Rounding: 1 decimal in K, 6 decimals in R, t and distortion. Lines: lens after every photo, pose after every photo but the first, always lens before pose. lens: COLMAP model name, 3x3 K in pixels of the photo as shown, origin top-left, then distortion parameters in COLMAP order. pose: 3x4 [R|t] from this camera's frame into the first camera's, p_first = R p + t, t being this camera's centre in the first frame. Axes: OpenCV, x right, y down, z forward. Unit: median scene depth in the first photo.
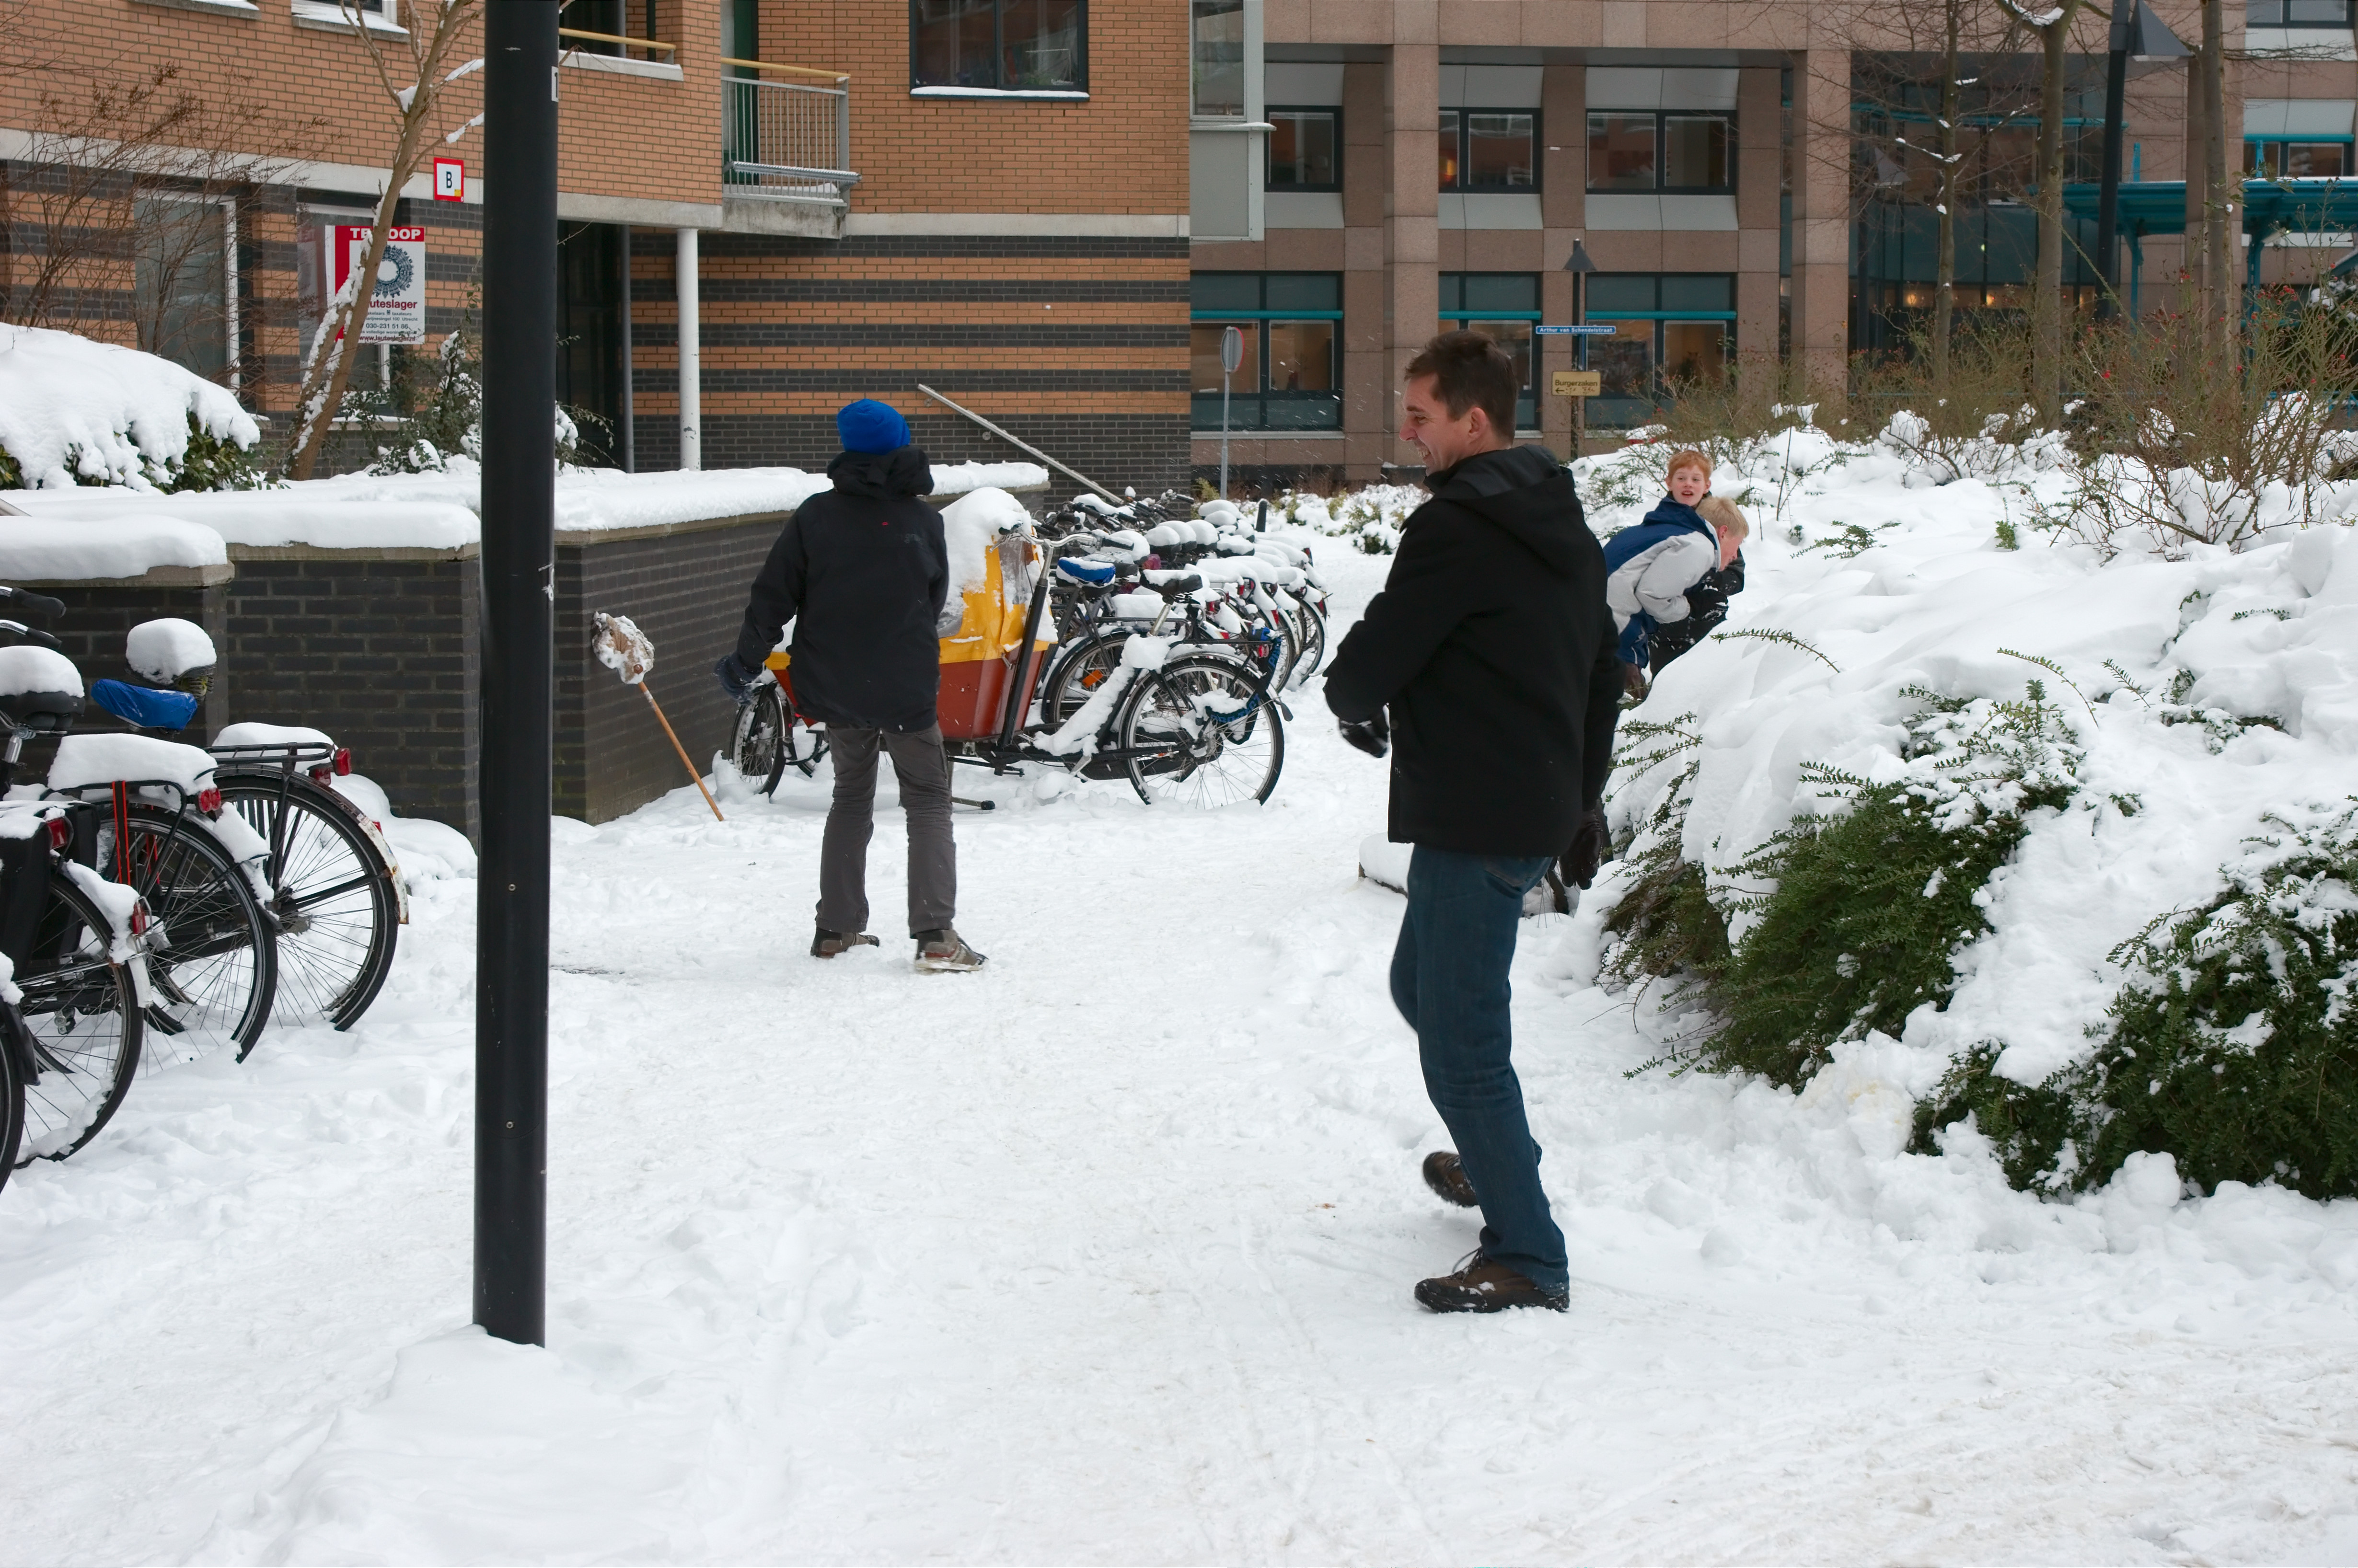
lens RADIAL K [[4309.7, 0, 1179.0], [0, 4309.7, 784.0], [0, 0, 1]] dist [0.004090, 0.219758]
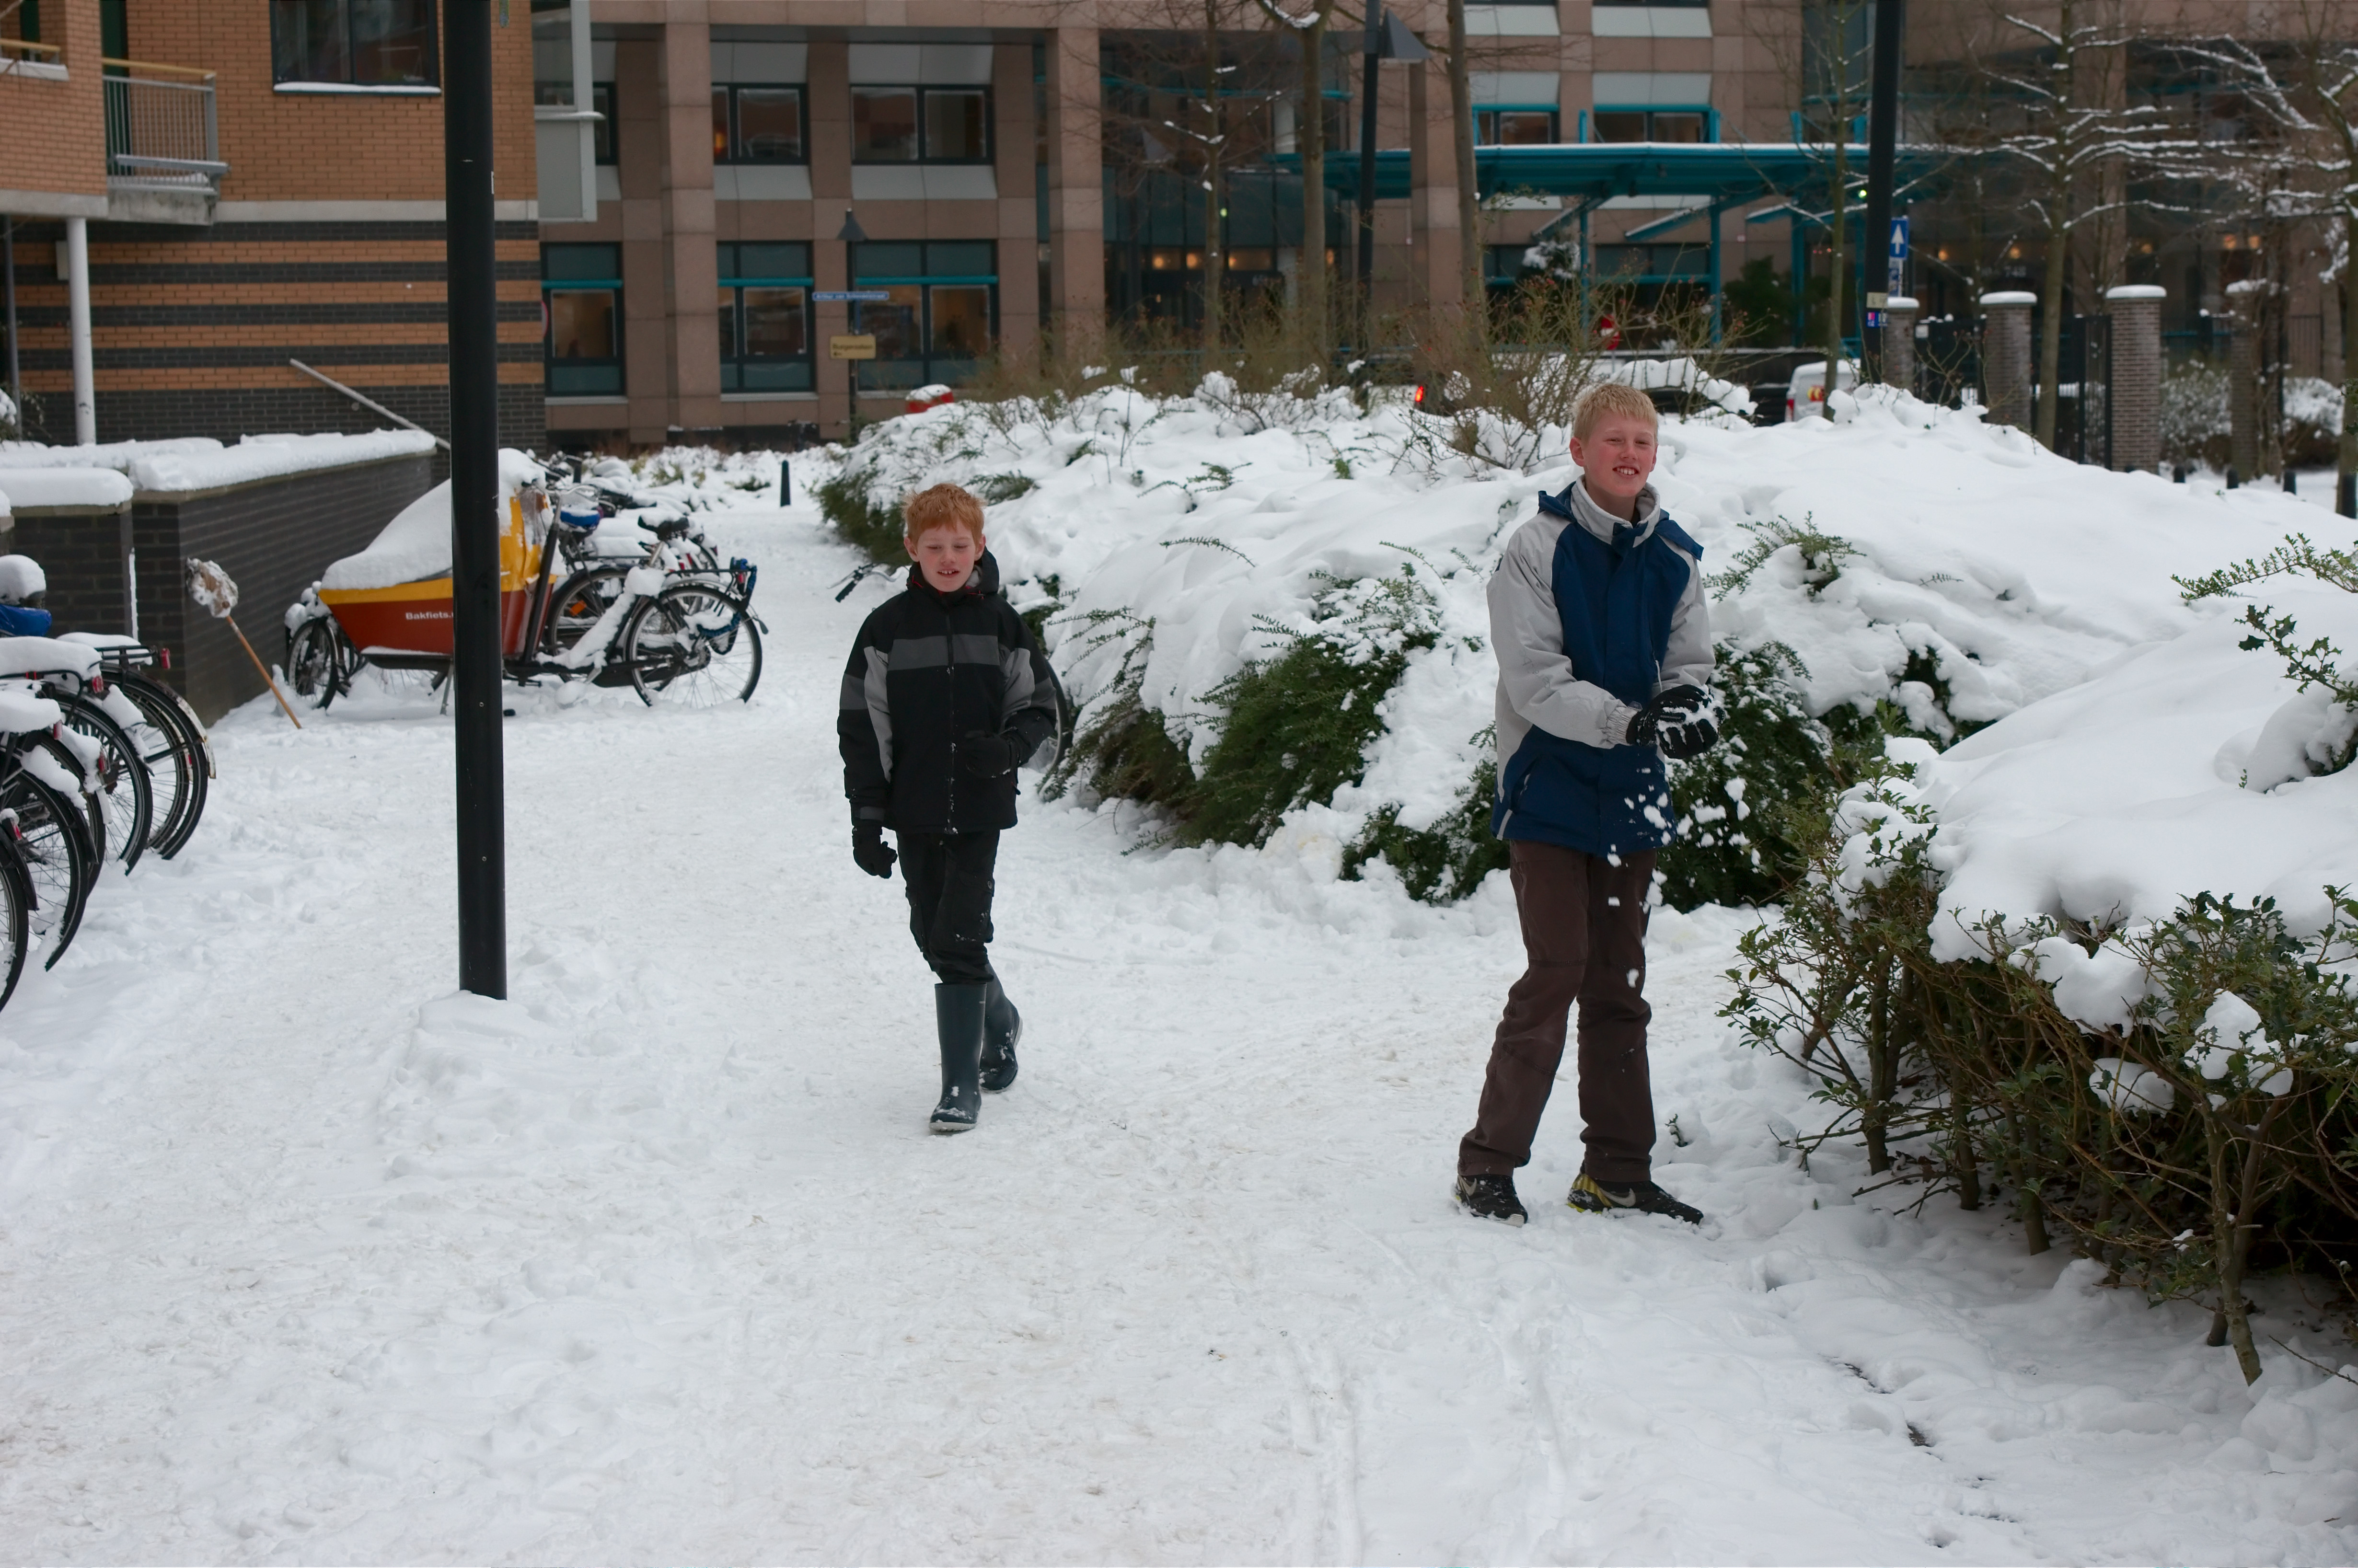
lens RADIAL K [[4492.7, 0, 1179.0], [0, 4492.7, 784.0], [0, 0, 1]] dist [0.017789, 0.246972]
pose [[0.983322, -0.032609, 0.178924, -0.070753], [0.031625, 0.999465, 0.008352, 0.016736], [-0.179101, -0.002554, 0.983827, -0.223781]]
